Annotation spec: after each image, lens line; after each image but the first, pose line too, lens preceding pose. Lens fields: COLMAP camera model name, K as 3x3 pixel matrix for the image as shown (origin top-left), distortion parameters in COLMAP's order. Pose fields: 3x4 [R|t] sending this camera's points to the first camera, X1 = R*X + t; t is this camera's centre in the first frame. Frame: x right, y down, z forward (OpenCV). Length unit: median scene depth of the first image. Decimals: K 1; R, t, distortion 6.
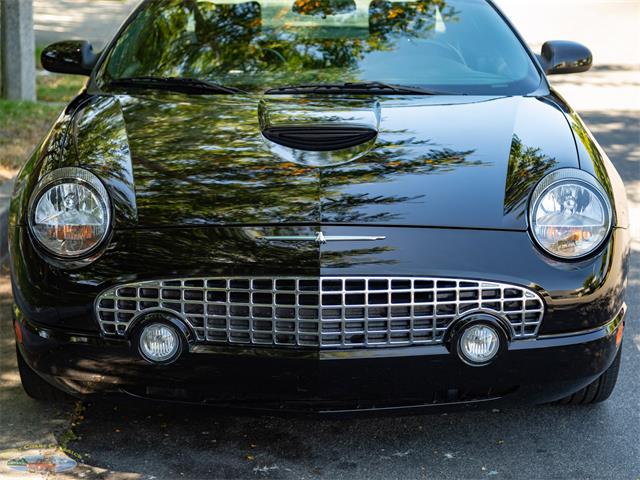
lens RADIAL K [[1518.7, 0, 320.0], [0, 1518.7, 240.0], [0, 0, 1]] dist [-0.008088, 0.295385]
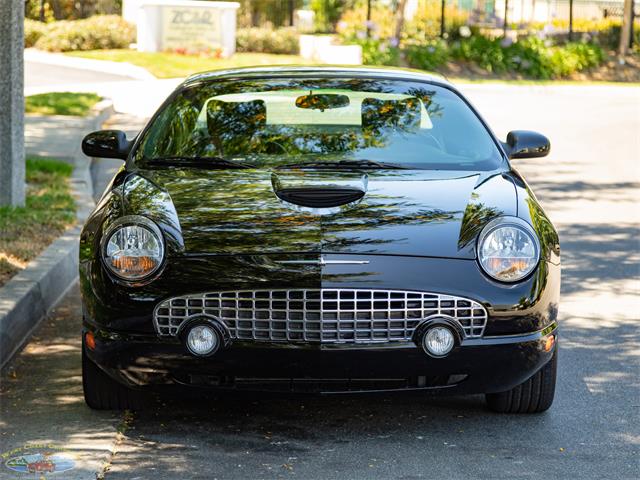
lens RADIAL K [[1994.0, 0, 320.0], [0, 1994.0, 240.0], [0, 0, 1]] dist [-0.042598, -0.369639]
pose [[0.999988, 0.000158, 0.004960, -0.009766], [0.000327, 0.995220, -0.097653, 0.151256], [-0.004952, 0.097654, 0.995208, -0.768447]]
